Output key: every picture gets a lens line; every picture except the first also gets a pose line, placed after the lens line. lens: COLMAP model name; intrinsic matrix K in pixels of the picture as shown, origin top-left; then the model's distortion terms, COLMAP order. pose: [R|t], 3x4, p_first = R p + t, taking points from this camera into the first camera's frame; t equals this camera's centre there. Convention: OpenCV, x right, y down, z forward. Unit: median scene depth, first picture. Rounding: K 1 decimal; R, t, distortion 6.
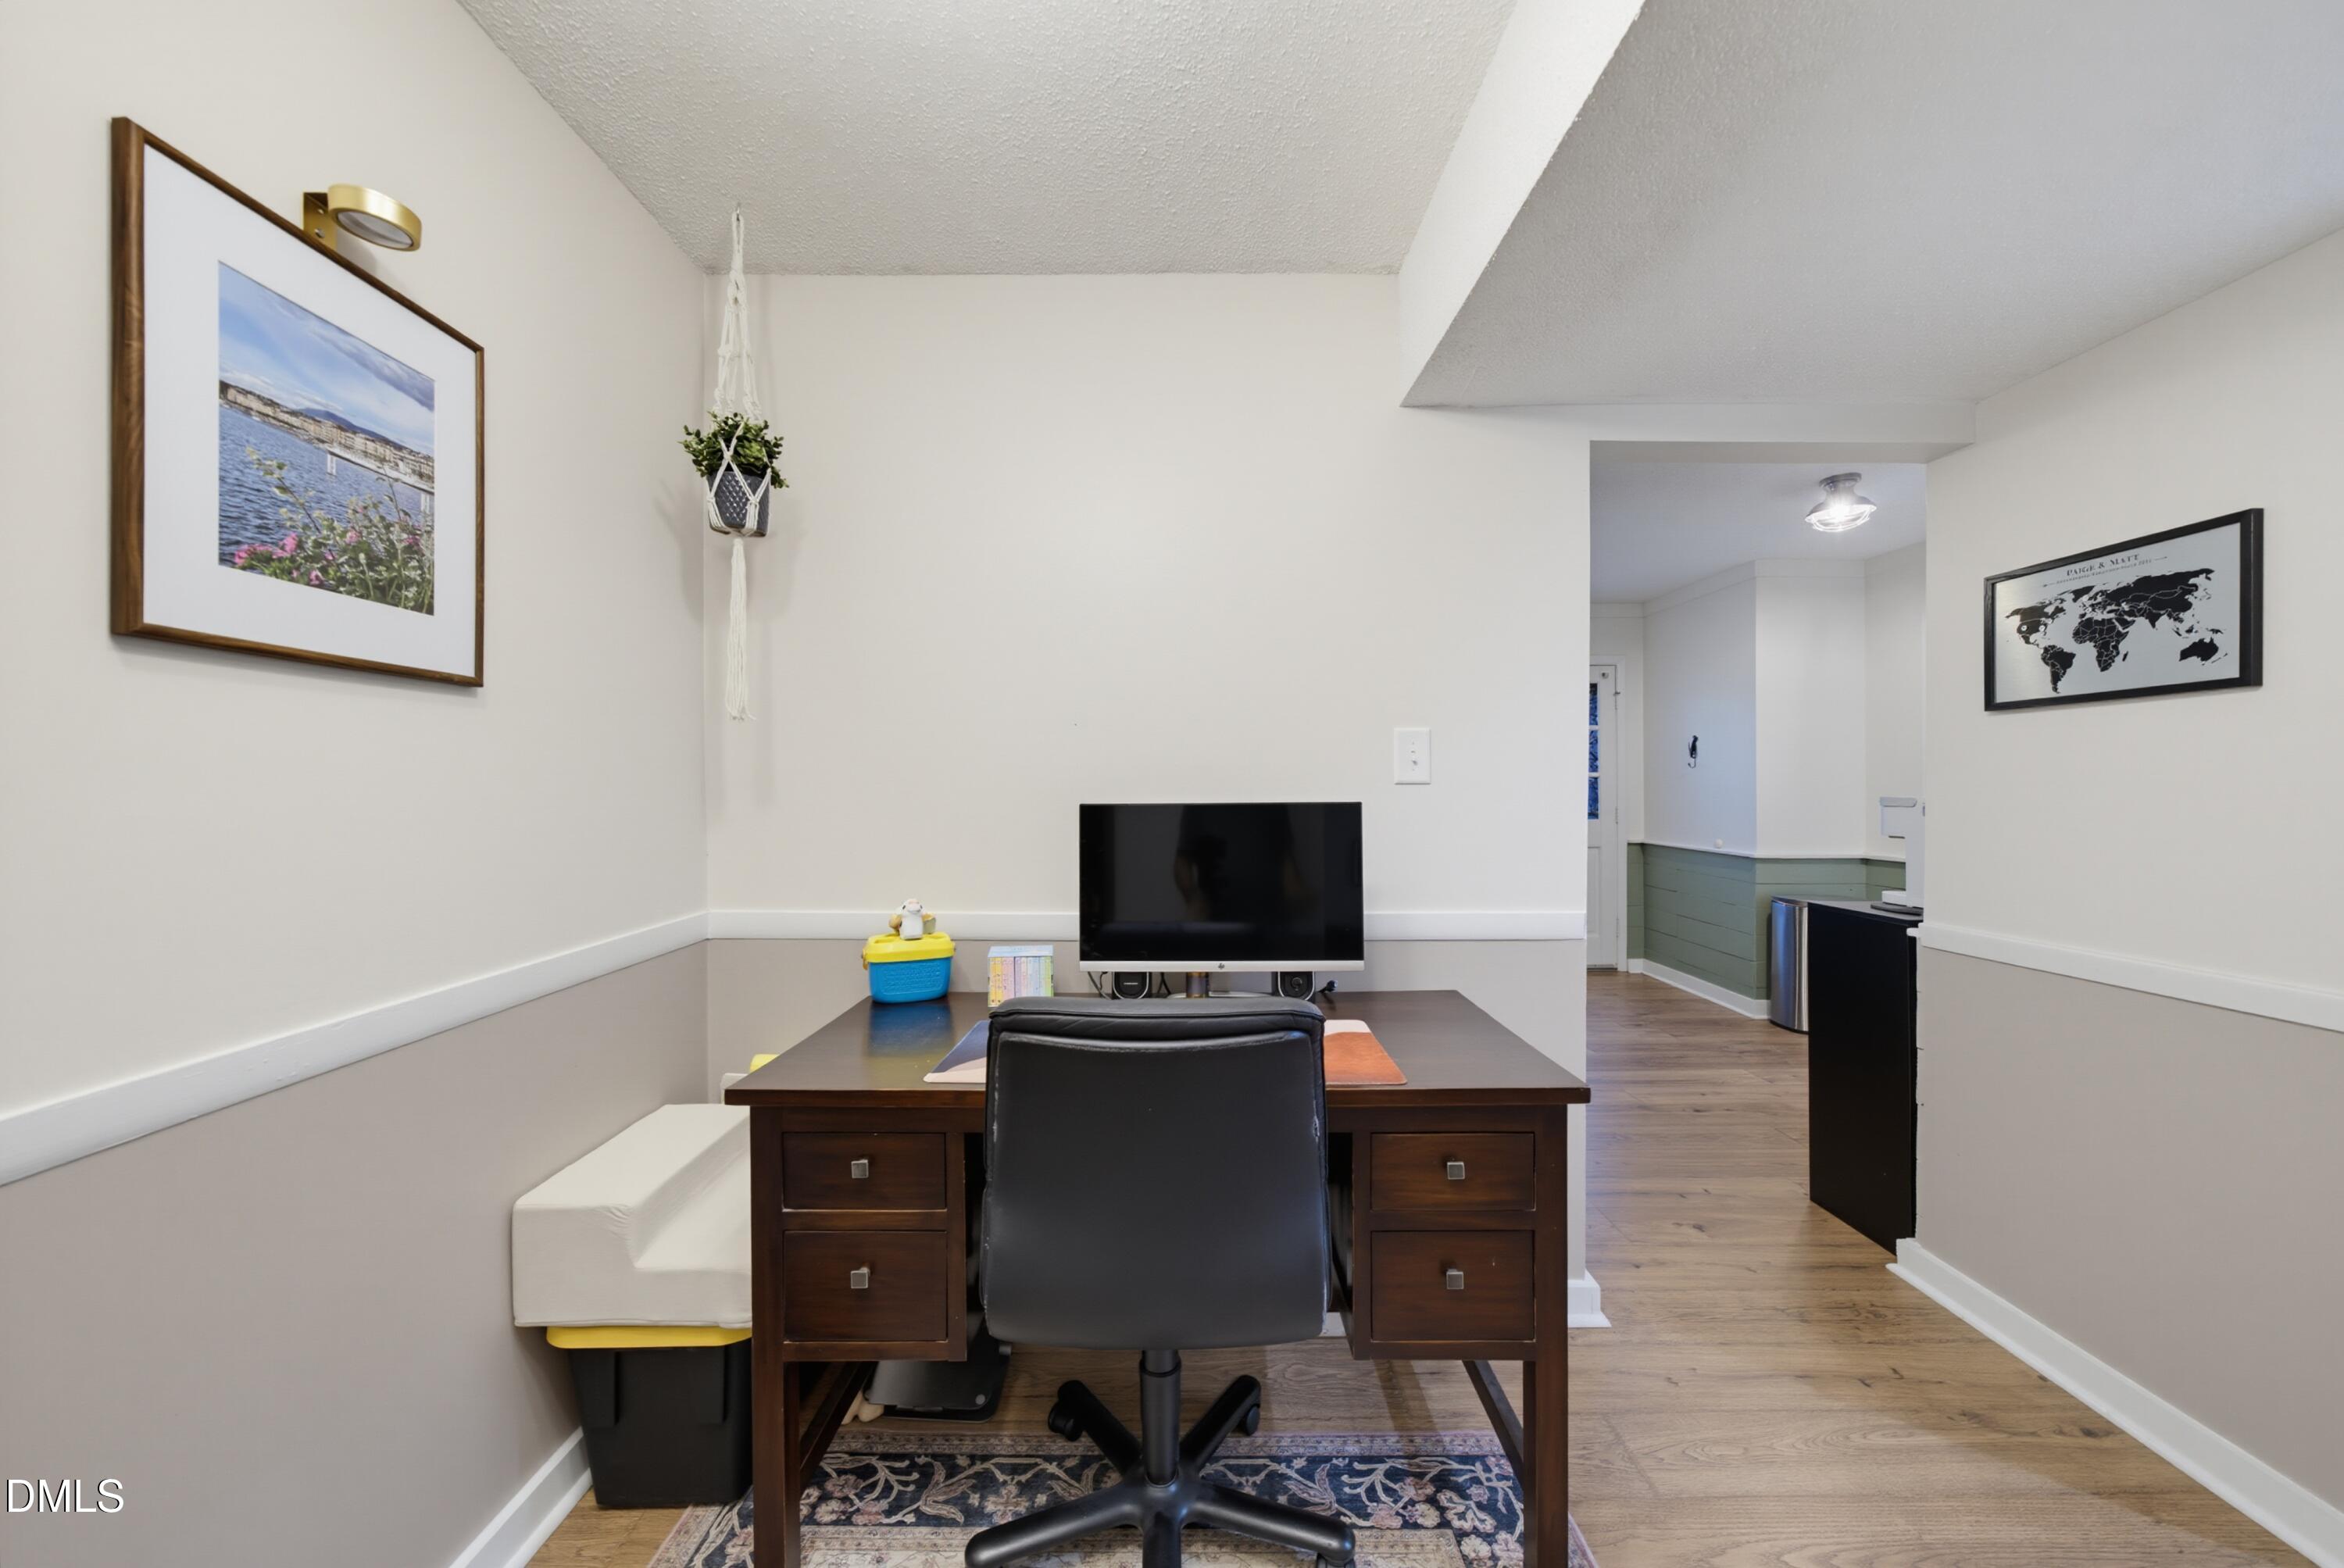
lens RADIAL K [[807.6, 0, 1190.4], [0, 807.6, 791.0], [0, 0, 1]] dist [-0.006580, 0.001605]
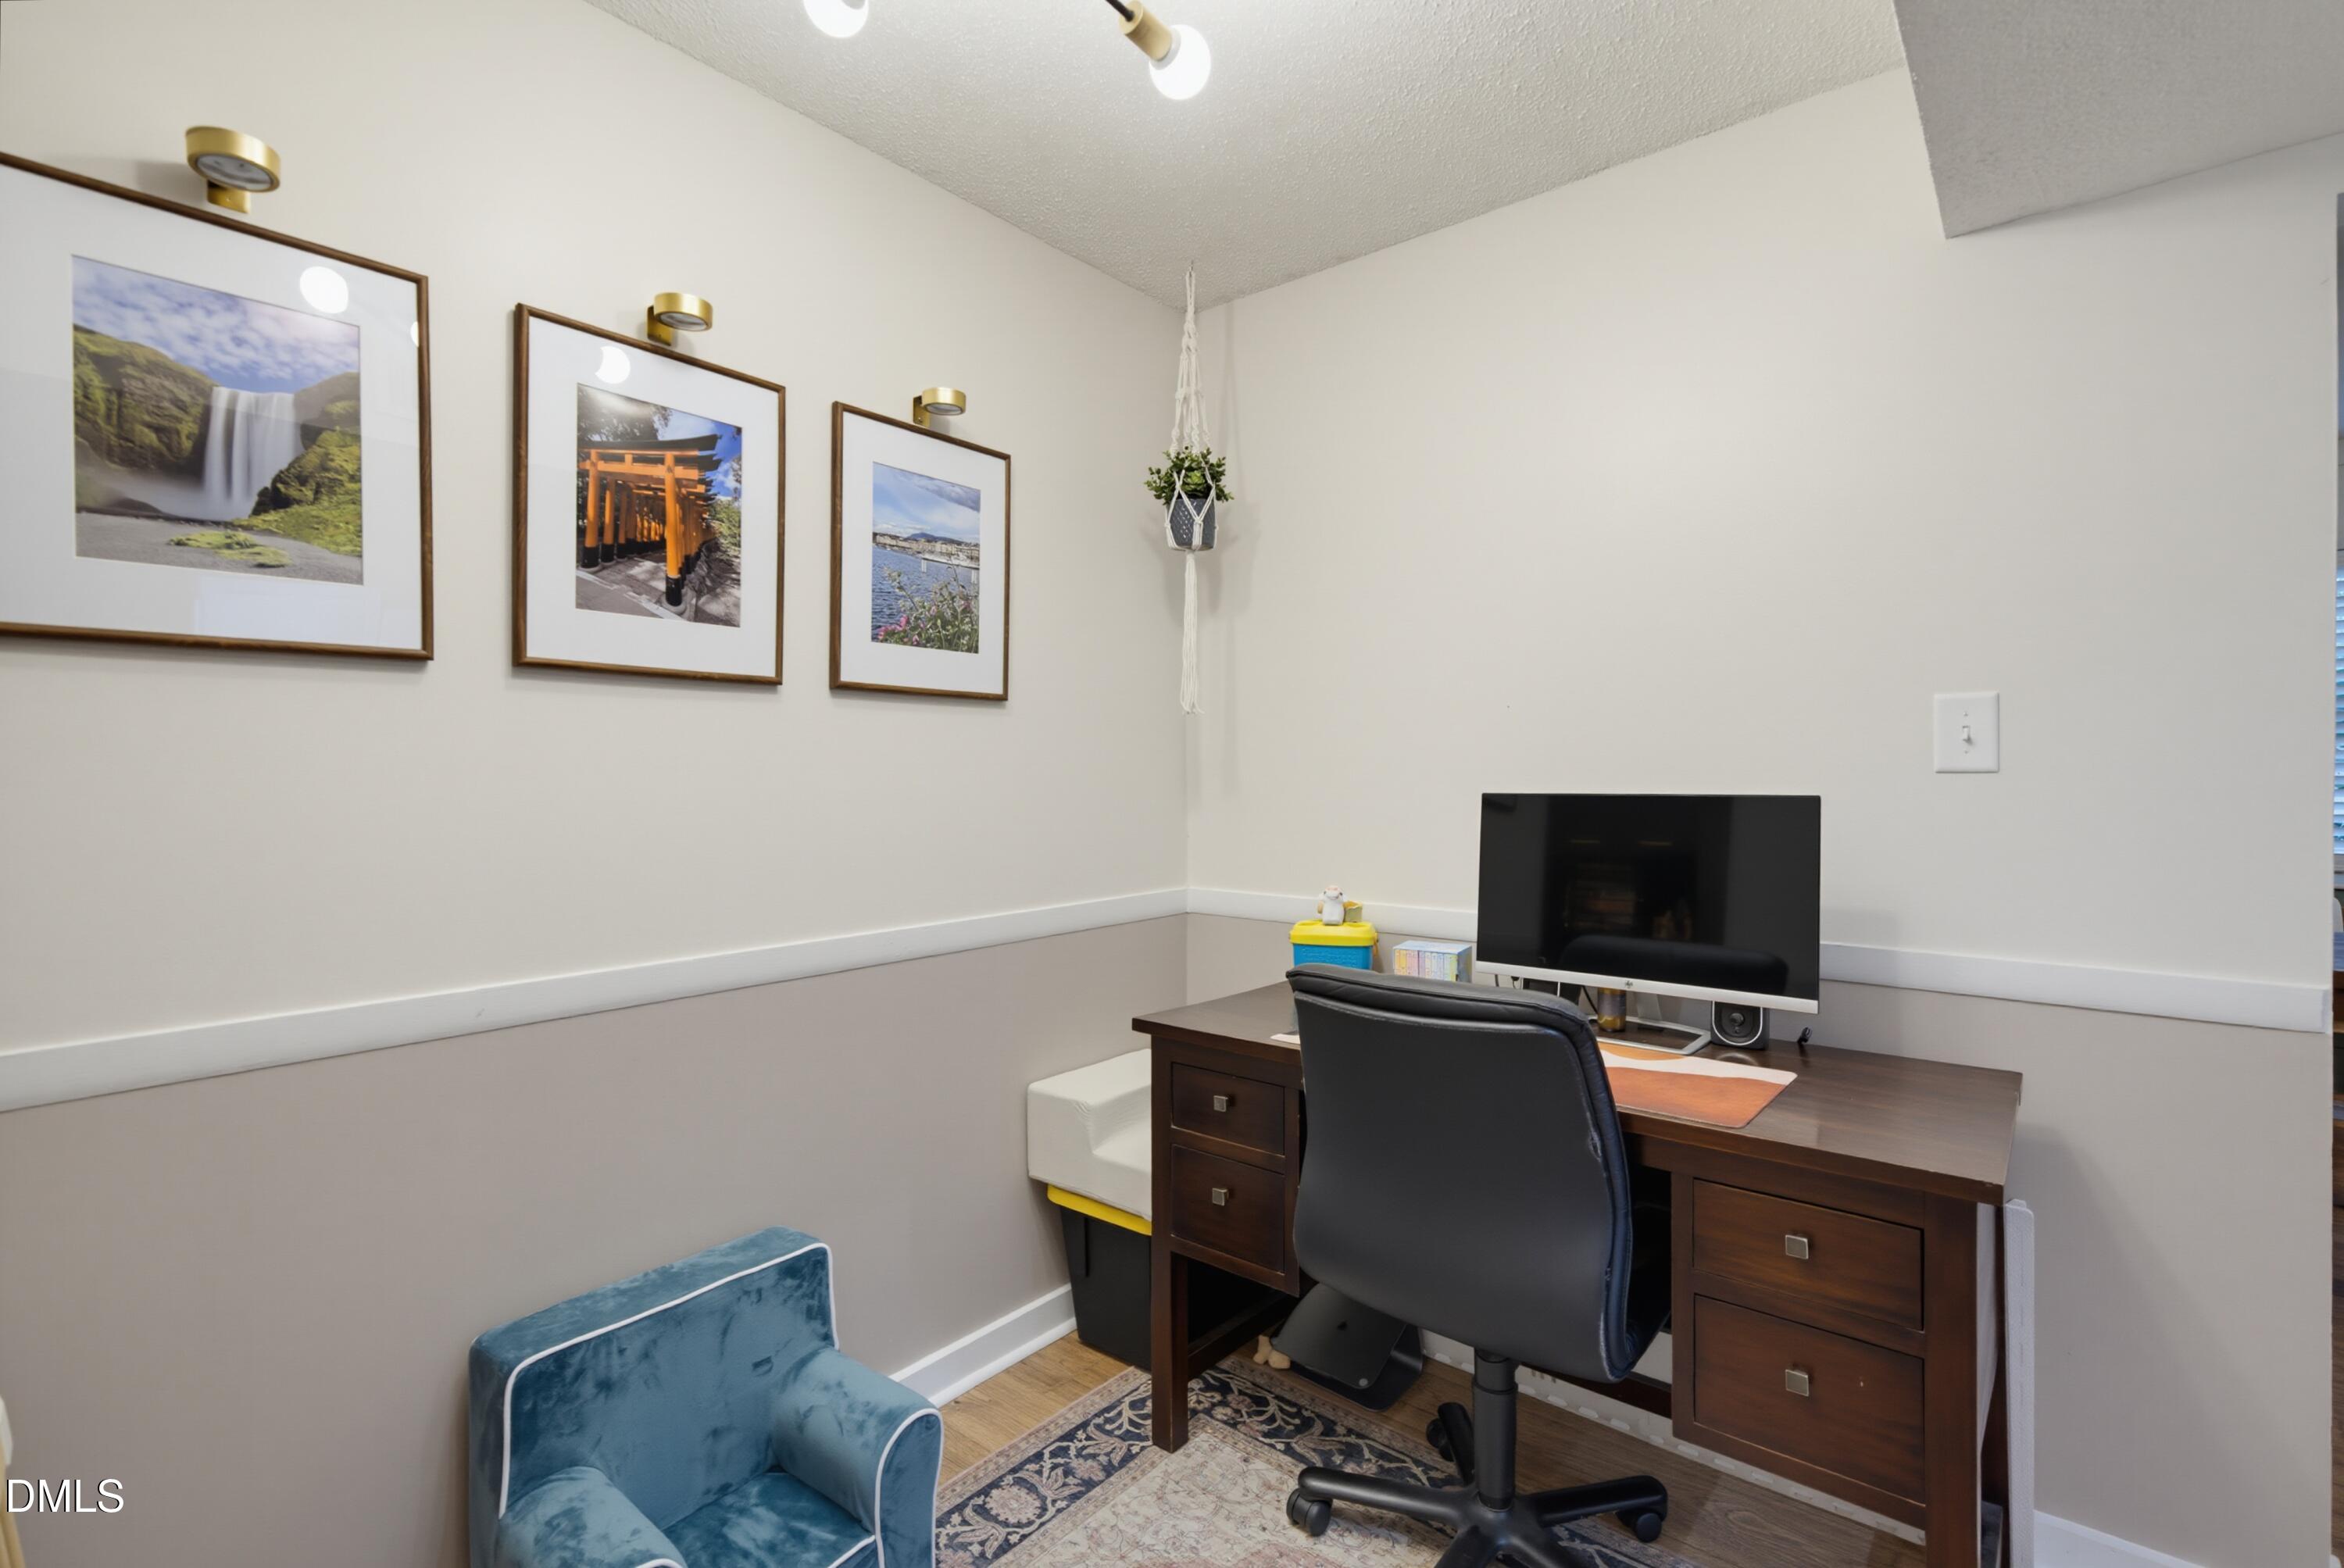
lens RADIAL K [[1087.0, 0, 1165.6], [0, 1087.0, 778.4], [0, 0, 1]] dist [-0.034962, 0.002643]
pose [[0.754997, 0.005410, -0.655706, 0.477734], [-0.007052, 0.999975, 0.000130, 0.001825], [0.655691, 0.004526, 0.755016, -0.200511]]
